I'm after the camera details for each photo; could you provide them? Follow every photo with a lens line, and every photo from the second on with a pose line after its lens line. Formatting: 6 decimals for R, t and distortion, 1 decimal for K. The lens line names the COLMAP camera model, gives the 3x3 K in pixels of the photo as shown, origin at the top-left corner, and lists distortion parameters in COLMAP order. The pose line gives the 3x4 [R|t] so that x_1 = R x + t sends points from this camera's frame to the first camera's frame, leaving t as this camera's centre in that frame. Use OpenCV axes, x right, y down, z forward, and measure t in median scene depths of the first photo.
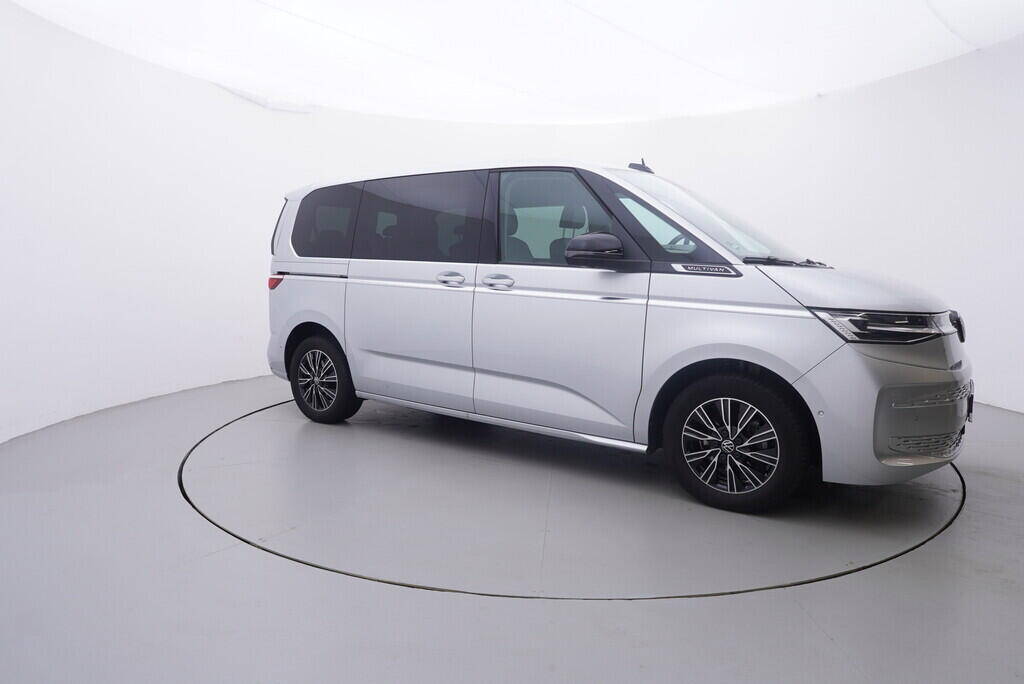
lens RADIAL K [[615.2, 0, 512.8], [0, 615.2, 383.8], [0, 0, 1]] dist [0.000457, -0.000008]
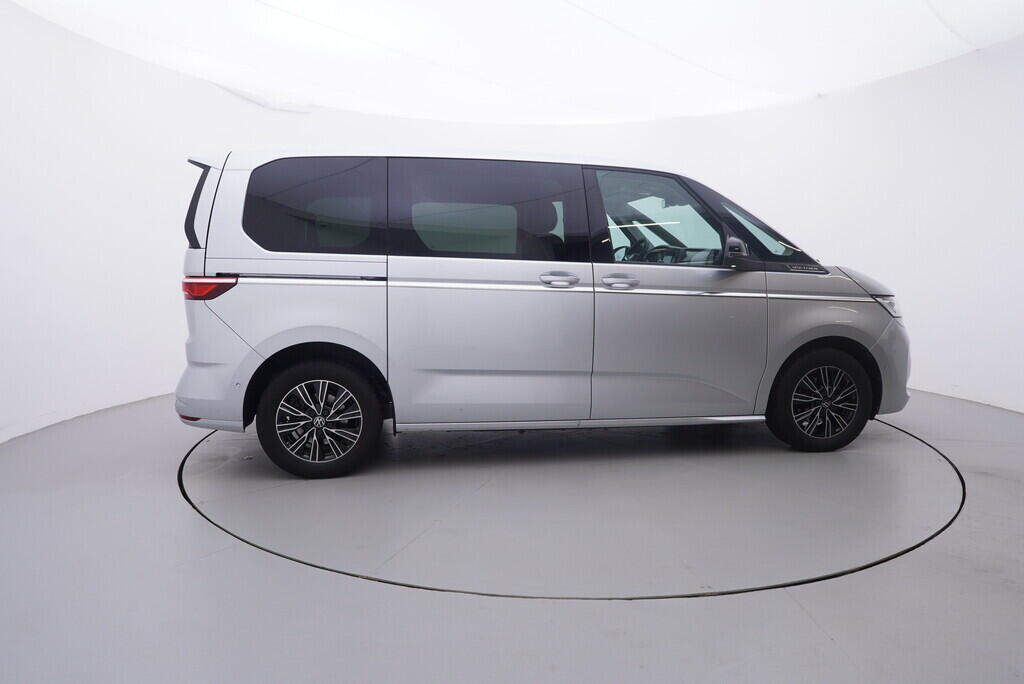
lens RADIAL K [[660.0, 0, 512.0], [0, 660.0, 342.0], [0, 0, 1]] dist [-0.033137, -0.000069]
pose [[0.718135, -0.099367, 0.688773, -0.798007], [0.123834, 0.992204, 0.014029, -0.095301], [-0.684797, 0.075219, 0.724841, 0.327336]]
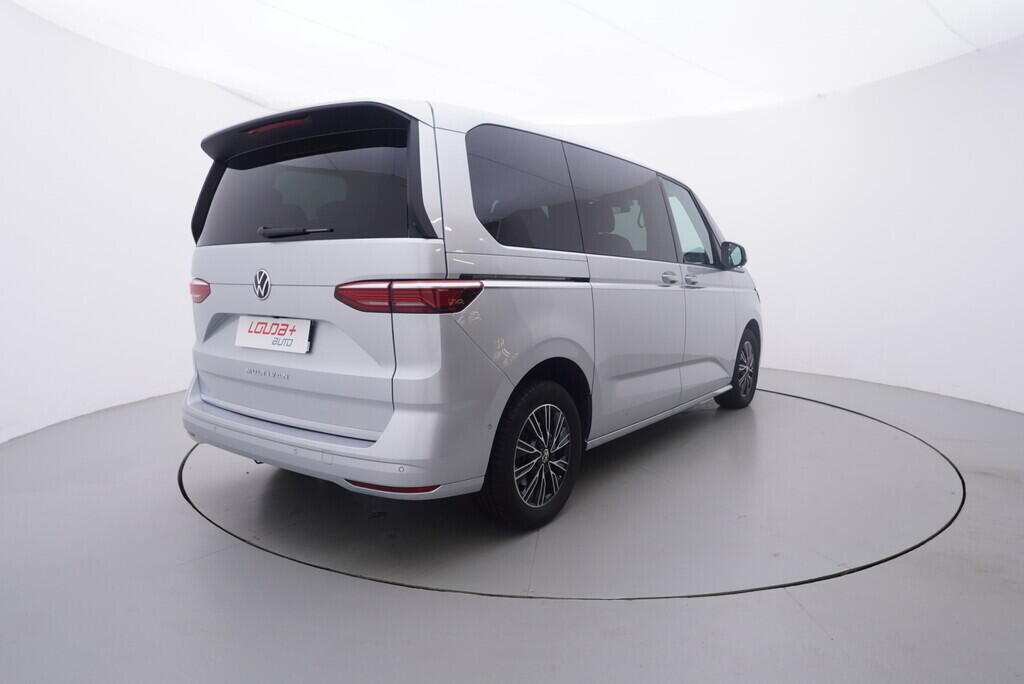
lens RADIAL K [[660.0, 0, 512.0], [0, 660.0, 342.0], [0, 0, 1]] dist [-0.033137, -0.000069]
pose [[0.025704, -0.143705, 0.989287, -1.090259], [0.143754, 0.979860, 0.138600, -0.239268], [-0.989280, 0.138651, 0.045844, 1.155987]]
